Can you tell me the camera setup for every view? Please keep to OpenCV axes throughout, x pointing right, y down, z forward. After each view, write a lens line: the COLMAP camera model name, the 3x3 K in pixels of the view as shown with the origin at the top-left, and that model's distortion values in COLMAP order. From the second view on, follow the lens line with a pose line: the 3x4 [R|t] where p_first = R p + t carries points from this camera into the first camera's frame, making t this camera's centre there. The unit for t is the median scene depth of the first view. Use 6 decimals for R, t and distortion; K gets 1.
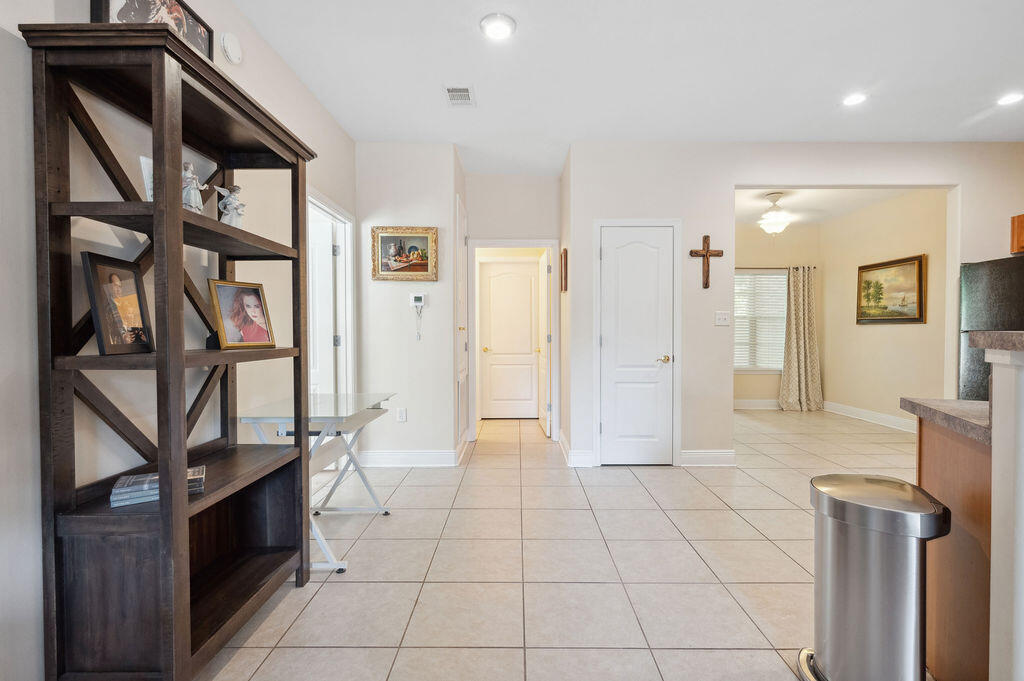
lens RADIAL K [[477.6, 0, 517.0], [0, 477.6, 341.8], [0, 0, 1]] dist [0.001222, 0.000146]
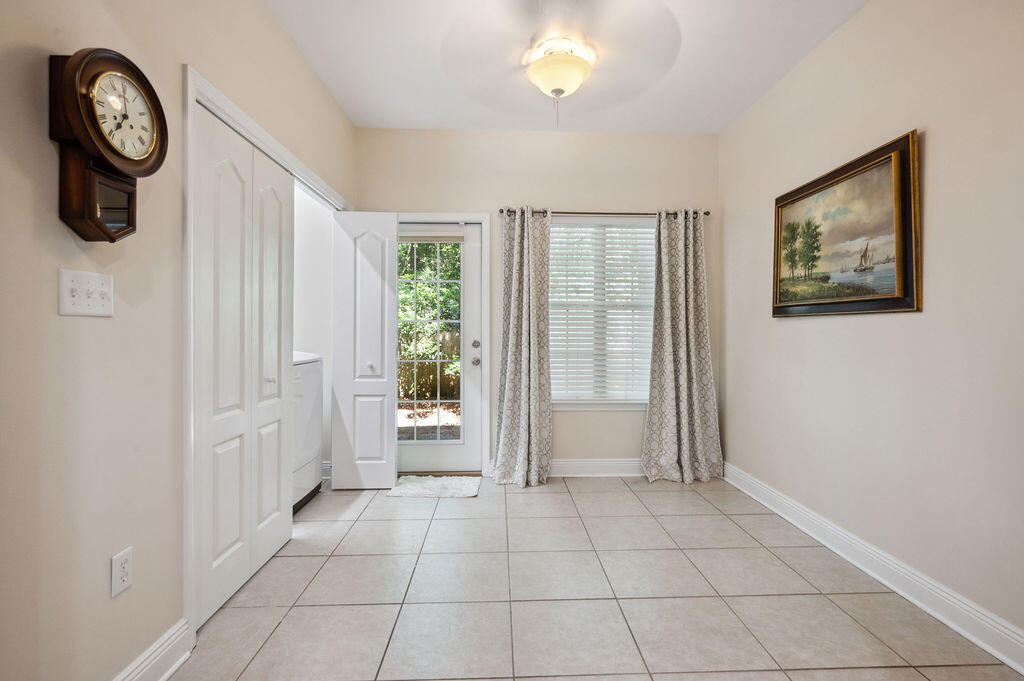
lens RADIAL K [[477.6, 0, 508.6], [0, 477.6, 333.4], [0, 0, 1]] dist [0.001222, 0.000146]
pose [[0.999784, 0.001911, 0.020692, 0.438456], [-0.001555, 0.999850, -0.017248, -0.011323], [-0.020722, 0.017212, 0.999637, 0.528685]]
